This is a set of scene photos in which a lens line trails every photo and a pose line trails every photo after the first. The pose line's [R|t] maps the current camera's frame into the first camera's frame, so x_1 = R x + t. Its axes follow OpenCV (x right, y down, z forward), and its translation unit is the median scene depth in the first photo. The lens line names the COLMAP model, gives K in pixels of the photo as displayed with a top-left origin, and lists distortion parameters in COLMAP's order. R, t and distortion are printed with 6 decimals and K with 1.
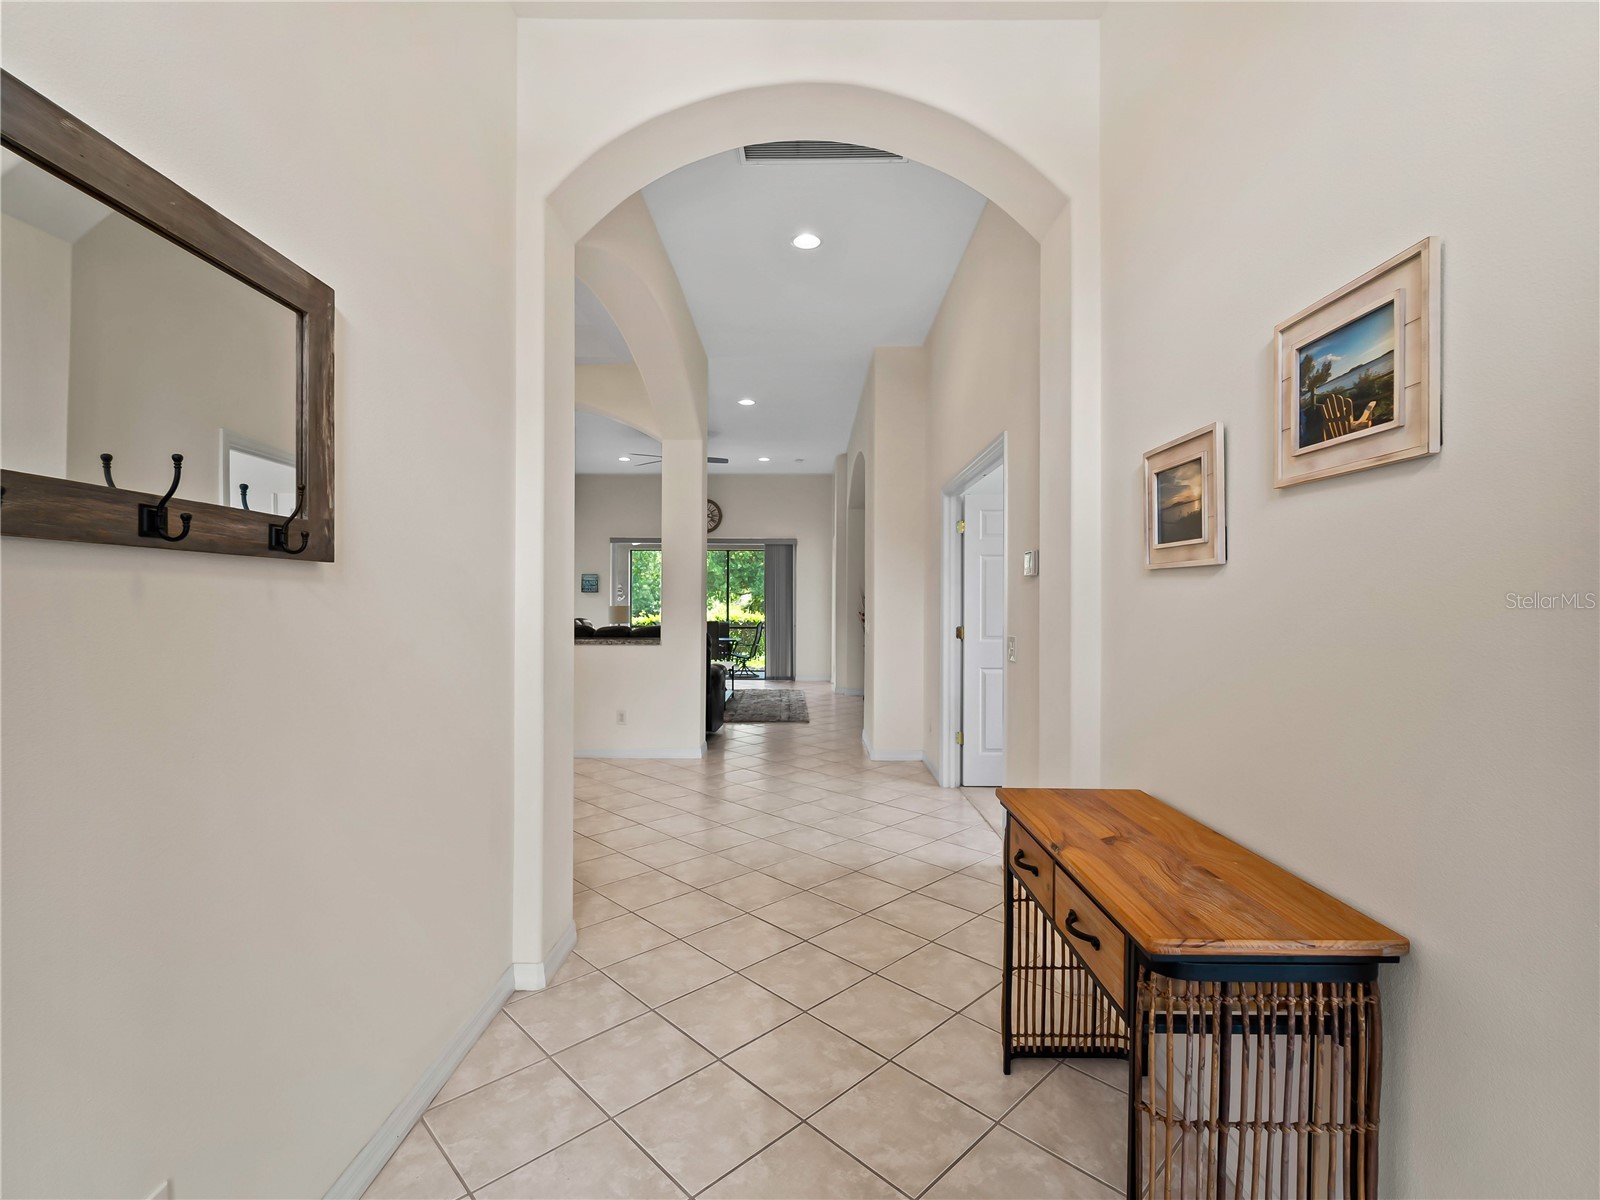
lens RADIAL K [[684.9, 0, 797.3], [0, 684.9, 605.0], [0, 0, 1]] dist [-0.013127, 0.000506]
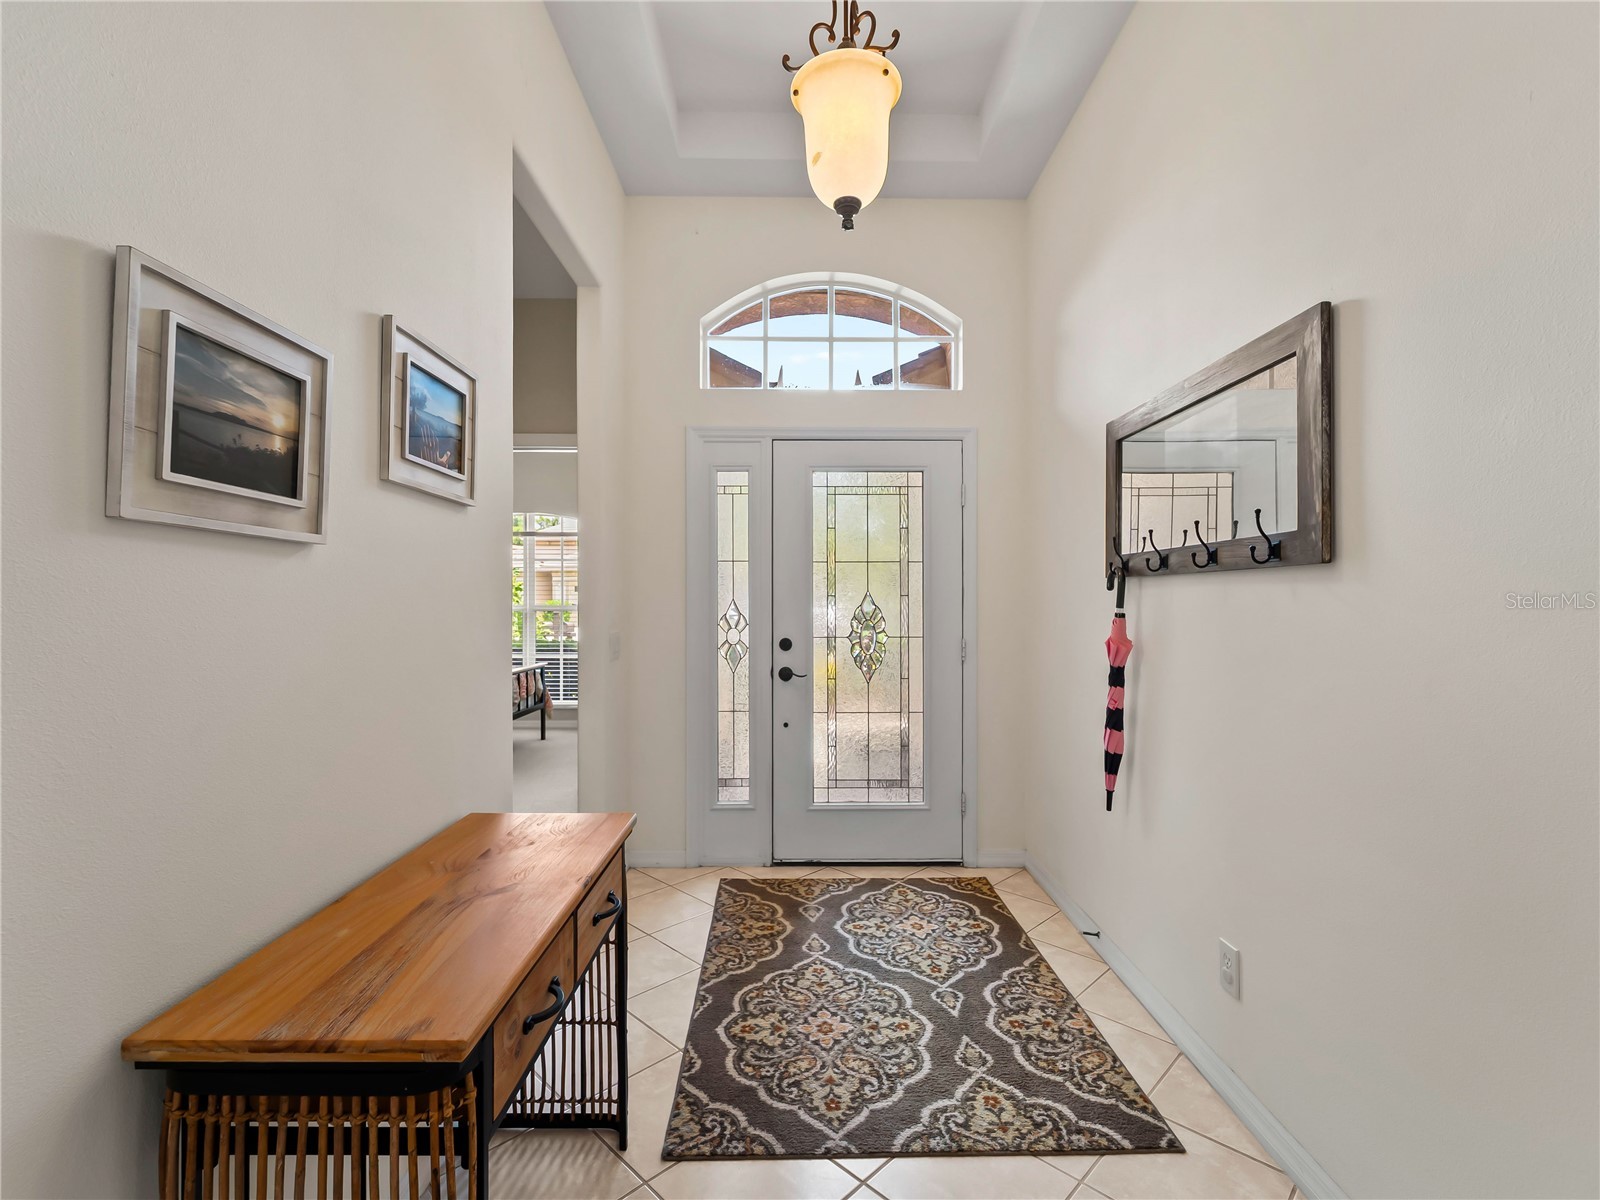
lens RADIAL K [[731.0, 0, 808.7], [0, 731.0, 591.8], [0, 0, 1]] dist [0.001270, -0.000228]
pose [[-0.999143, -0.006606, -0.040871, 0.154338], [-0.006243, 0.999940, -0.009018, -0.005113], [0.040928, -0.008755, -0.999124, 2.213514]]
